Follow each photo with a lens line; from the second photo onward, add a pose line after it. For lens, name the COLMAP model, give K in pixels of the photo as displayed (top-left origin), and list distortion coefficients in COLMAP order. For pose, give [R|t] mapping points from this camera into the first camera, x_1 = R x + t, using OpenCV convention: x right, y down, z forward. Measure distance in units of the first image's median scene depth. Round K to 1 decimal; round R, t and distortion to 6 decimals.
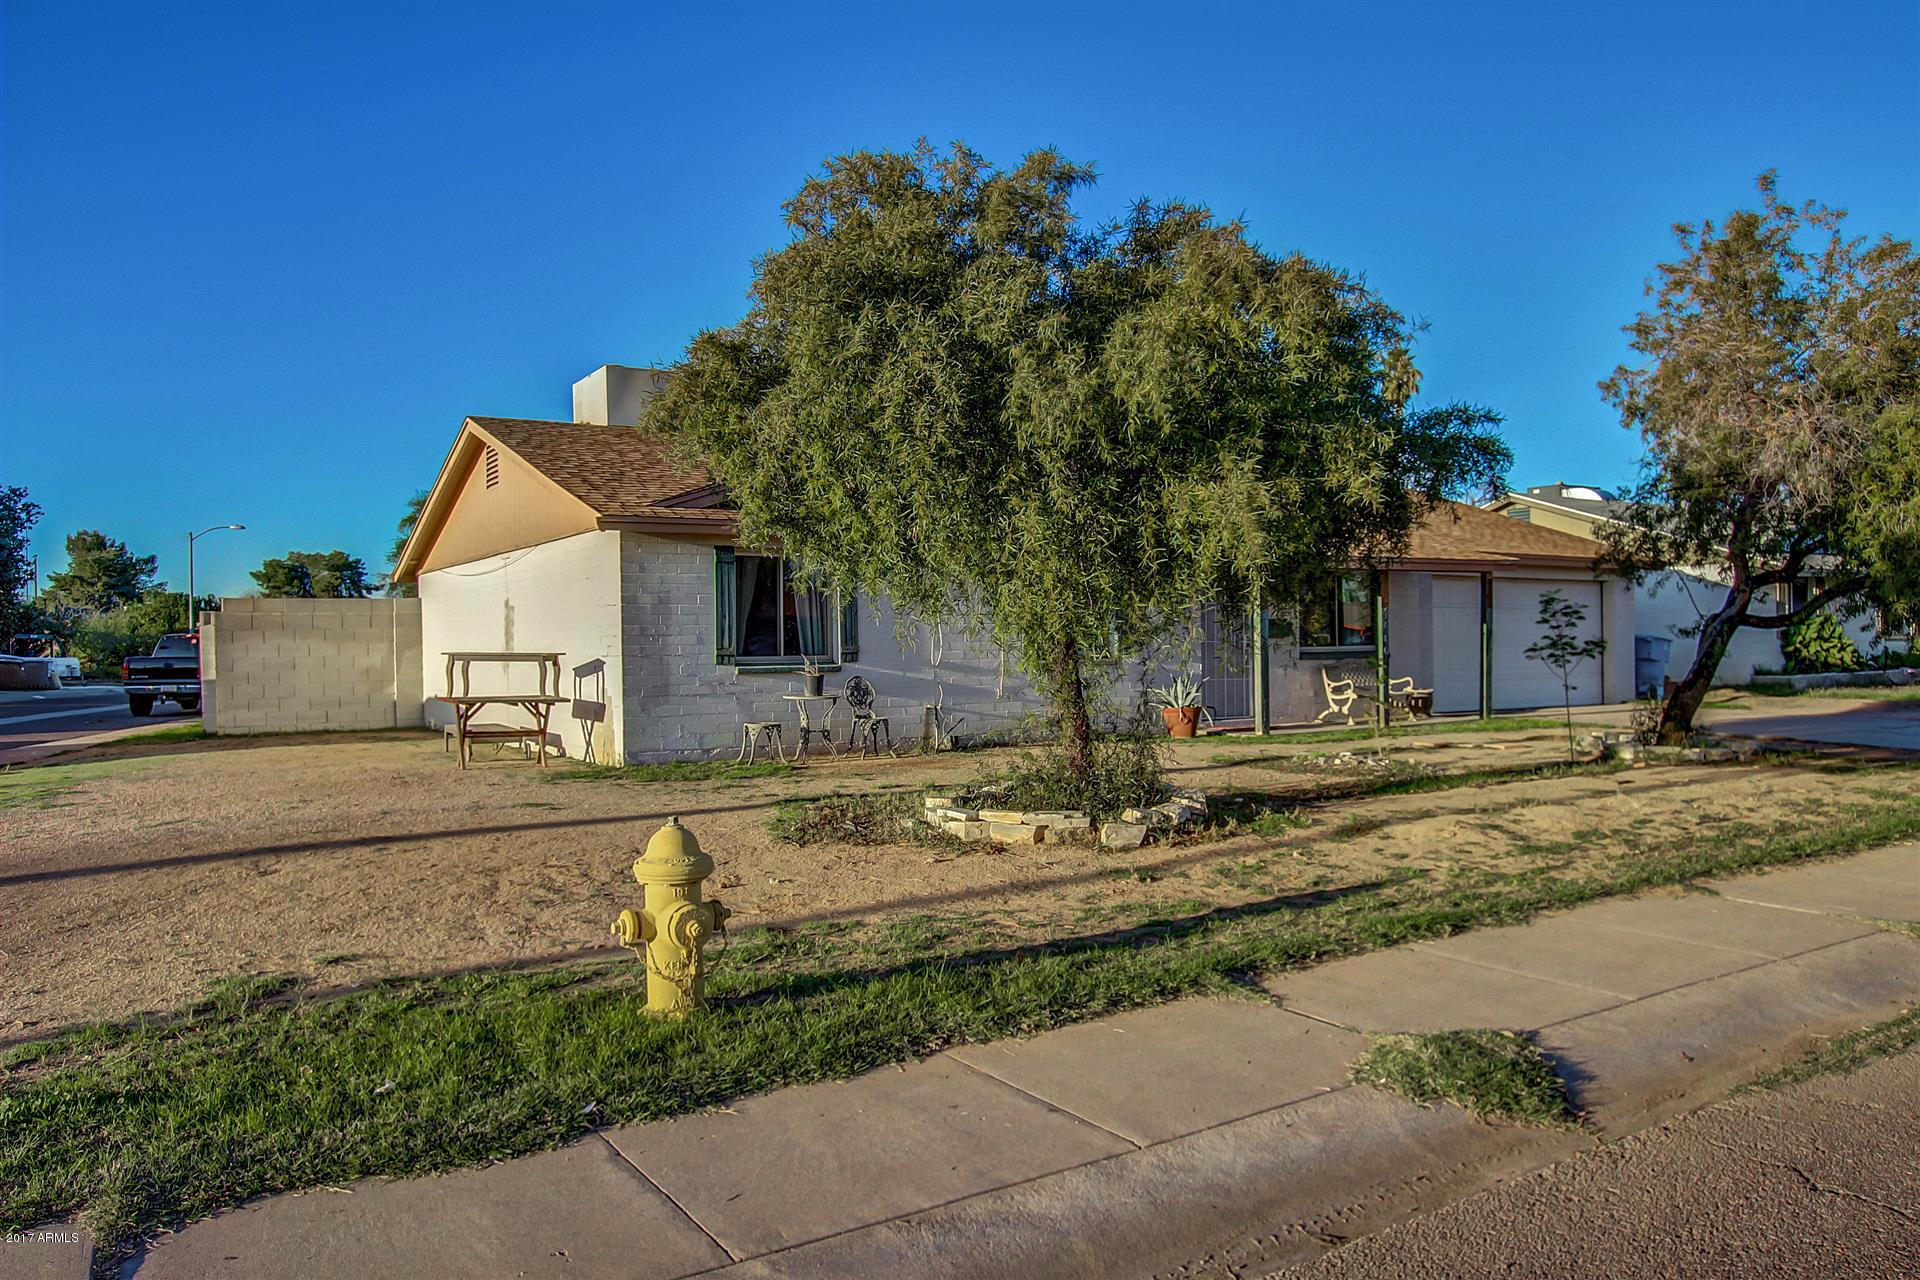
lens RADIAL K [[1325.1, 0, 959.4], [0, 1325.1, 640.8], [0, 0, 1]] dist [-0.004189, 0.005052]
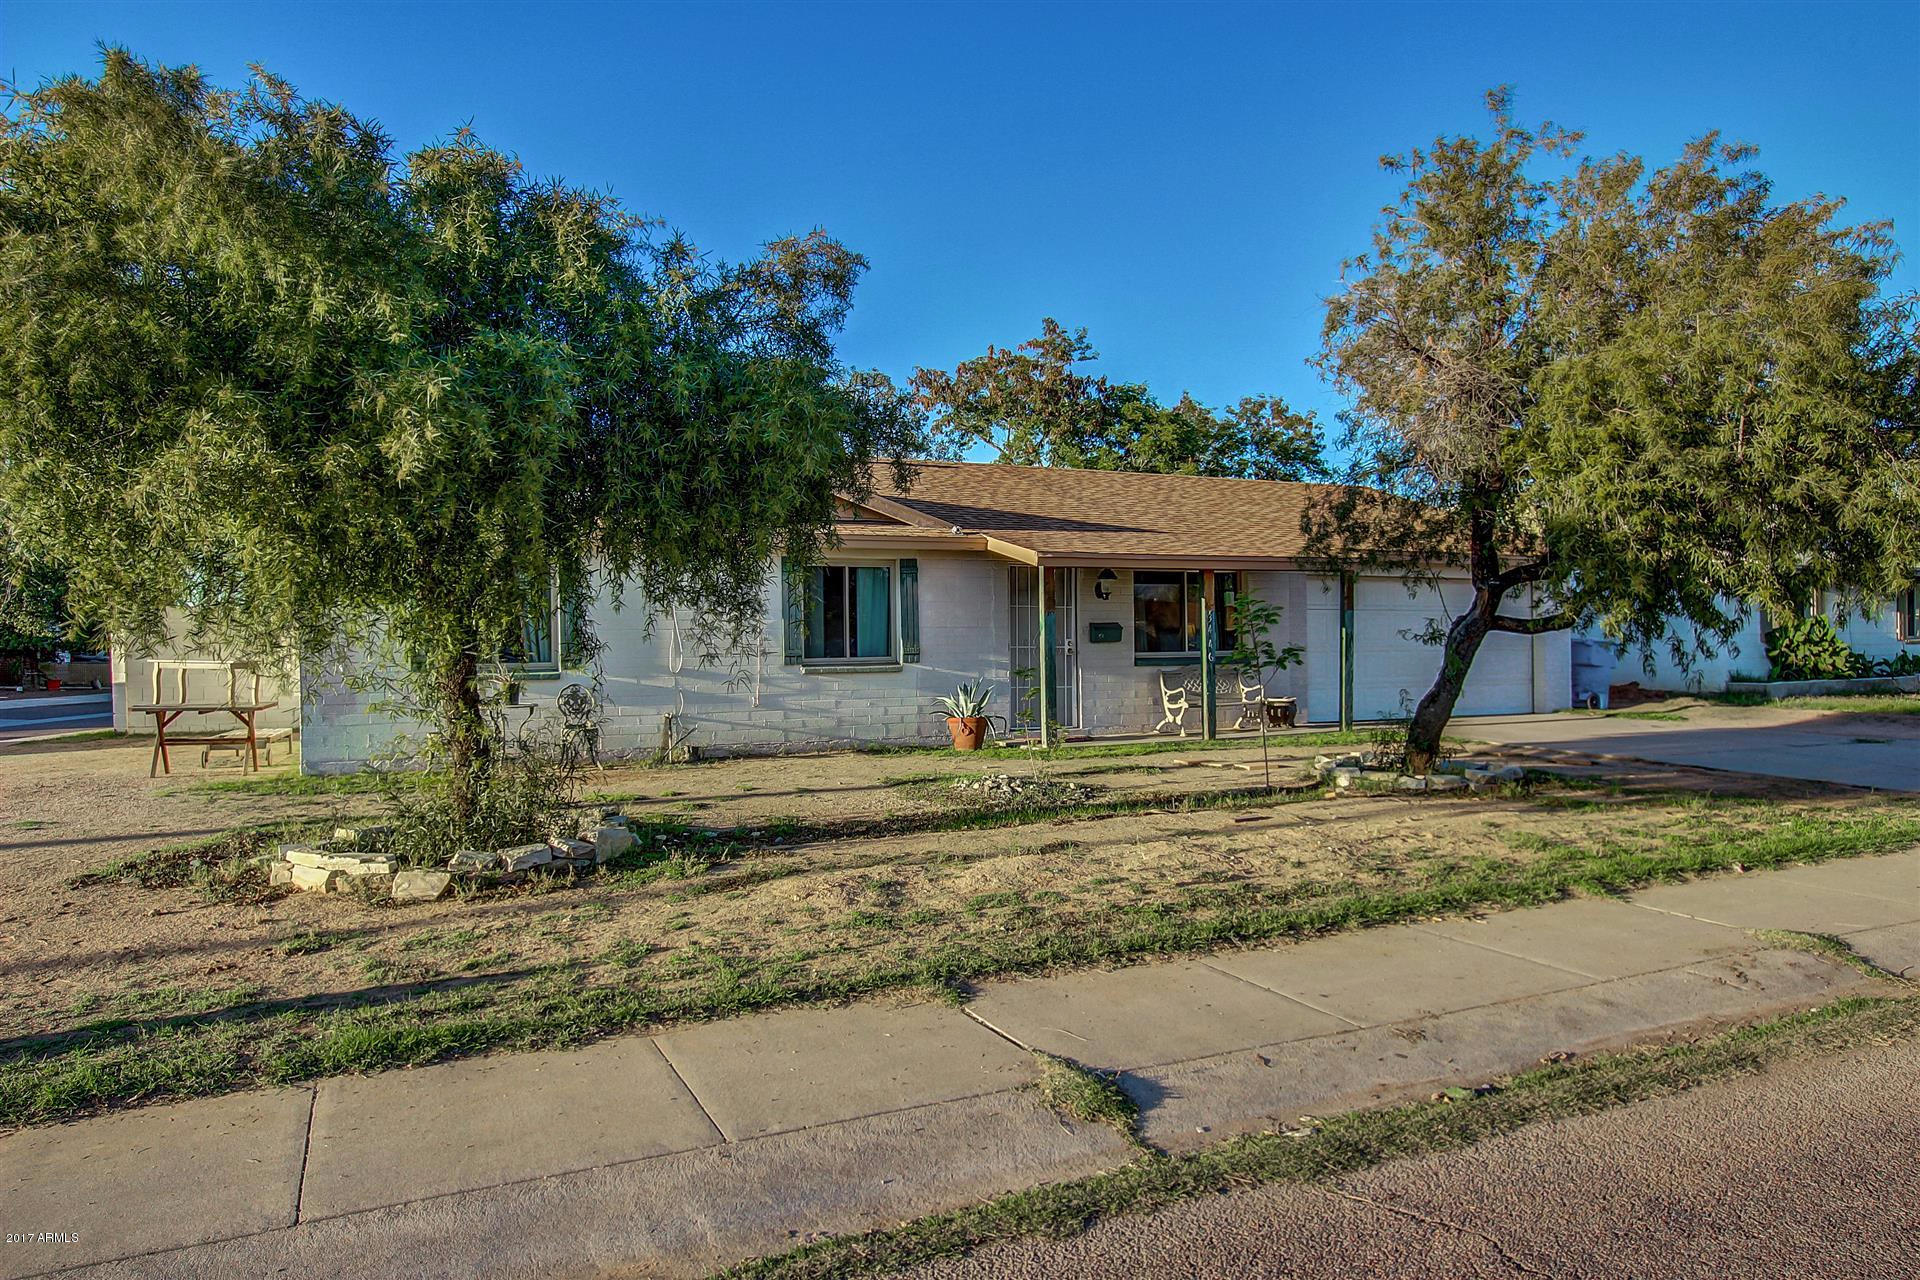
lens RADIAL K [[1244.1, 0, 960.4], [0, 1244.1, 647.9], [0, 0, 1]] dist [-0.018941, -0.002735]
pose [[0.992115, 0.000695, -0.125333, 0.247416], [0.000004, 0.999984, 0.005578, -0.003190], [0.125335, -0.005534, 0.992099, 0.119114]]
